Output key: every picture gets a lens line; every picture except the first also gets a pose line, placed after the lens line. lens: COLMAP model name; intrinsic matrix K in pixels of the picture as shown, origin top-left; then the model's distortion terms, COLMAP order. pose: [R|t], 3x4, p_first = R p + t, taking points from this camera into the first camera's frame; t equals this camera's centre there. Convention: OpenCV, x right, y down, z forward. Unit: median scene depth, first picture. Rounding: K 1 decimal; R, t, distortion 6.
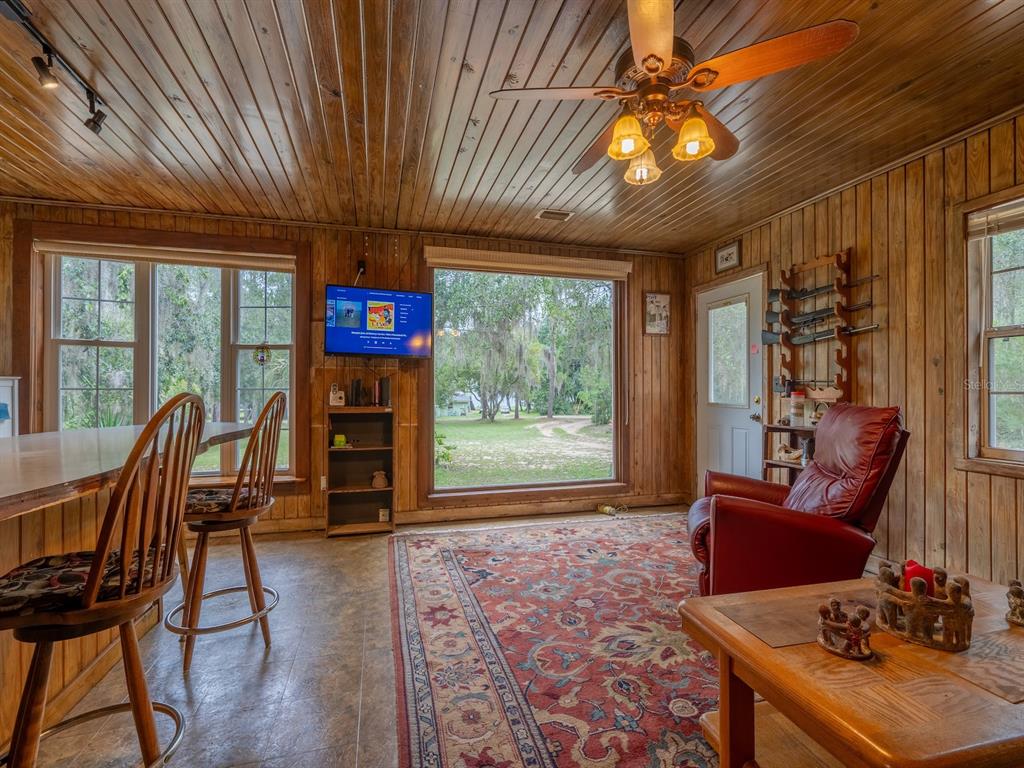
lens RADIAL K [[472.3, 0, 509.3], [0, 472.3, 386.7], [0, 0, 1]] dist [0.000022, 0.000048]
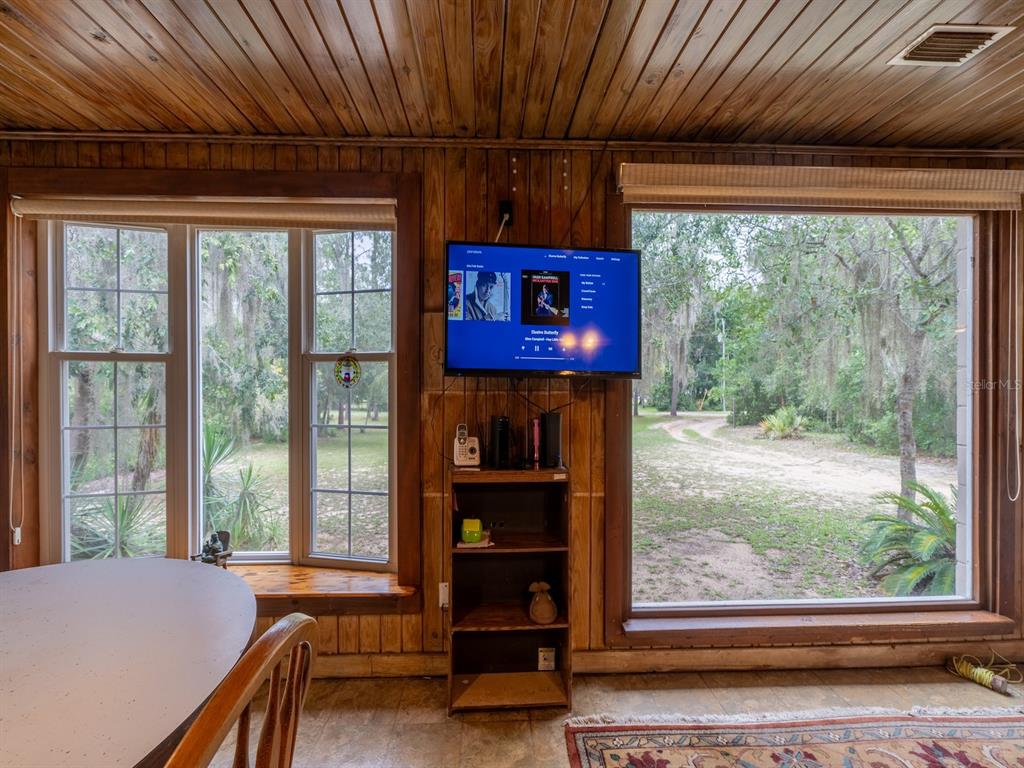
lens RADIAL K [[472.3, 0, 509.3], [0, 472.3, 386.7], [0, 0, 1]] dist [0.000022, 0.000048]
pose [[0.974732, 0.002804, -0.223362, -0.189129], [0.001237, 0.999838, 0.017947, -0.058857], [0.223376, -0.017769, 0.974570, 0.466224]]
